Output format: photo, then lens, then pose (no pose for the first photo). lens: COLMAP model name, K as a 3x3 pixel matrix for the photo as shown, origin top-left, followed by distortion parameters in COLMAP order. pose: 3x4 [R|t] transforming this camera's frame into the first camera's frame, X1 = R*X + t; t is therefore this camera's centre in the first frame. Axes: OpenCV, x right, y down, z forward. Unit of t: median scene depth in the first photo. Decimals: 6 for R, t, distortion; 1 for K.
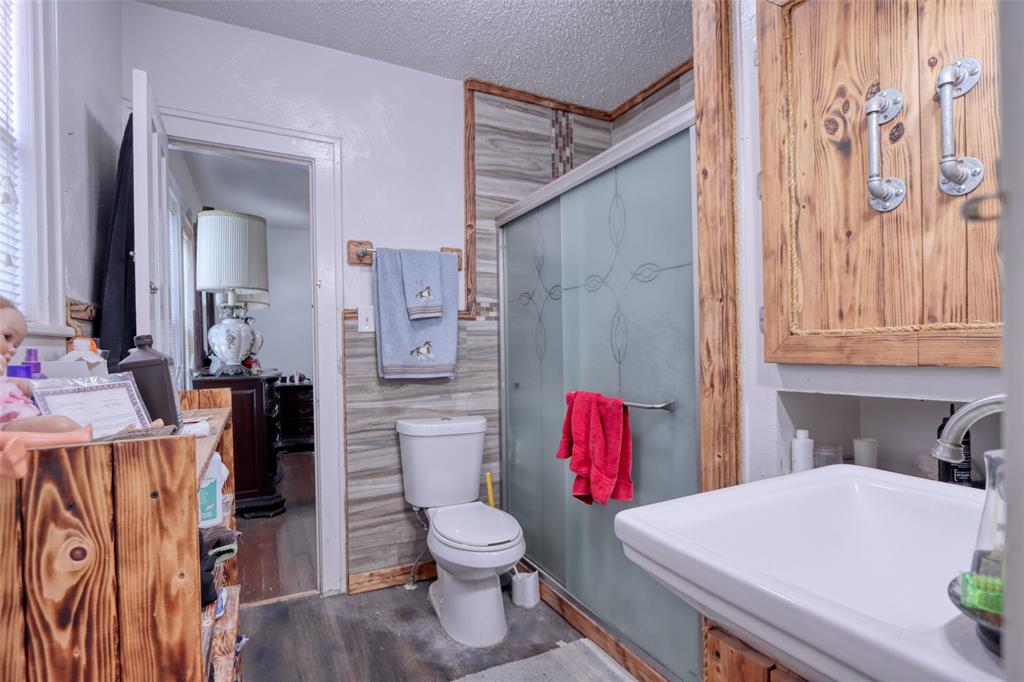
lens RADIAL K [[506.0, 0, 513.3], [0, 506.0, 346.8], [0, 0, 1]] dist [-0.017700, 0.003304]
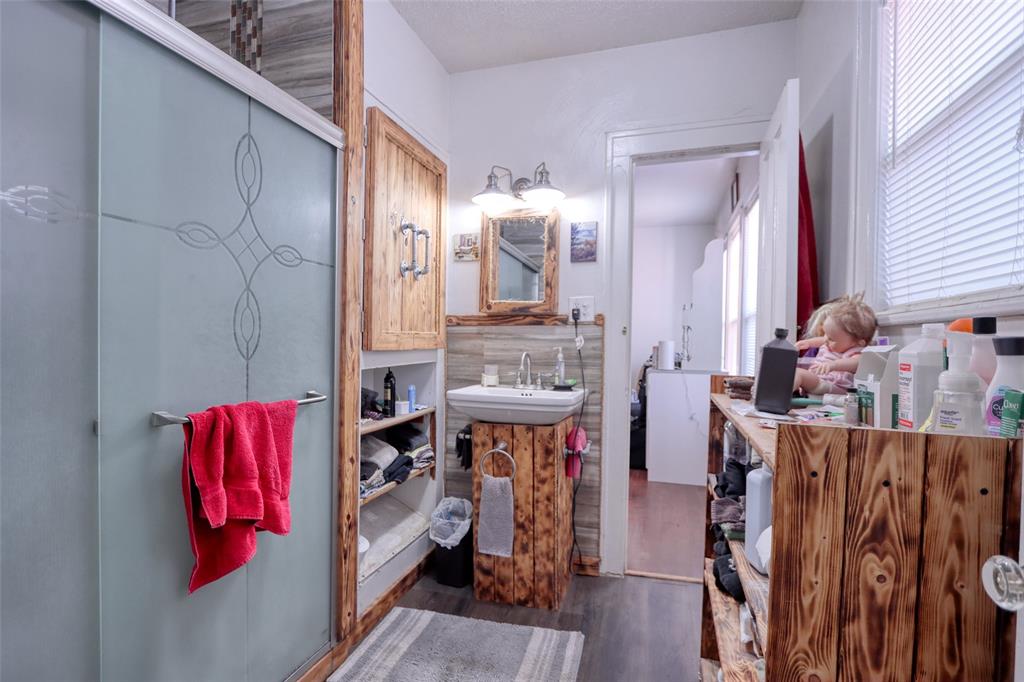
lens RADIAL K [[506.0, 0, 513.4], [0, 506.0, 344.2], [0, 0, 1]] dist [-0.017700, 0.003304]
pose [[-0.730077, 0.007871, 0.683320, -0.691473], [0.004119, 0.999966, -0.007117, 0.020224], [-0.683353, -0.002381, -0.730085, 1.489083]]
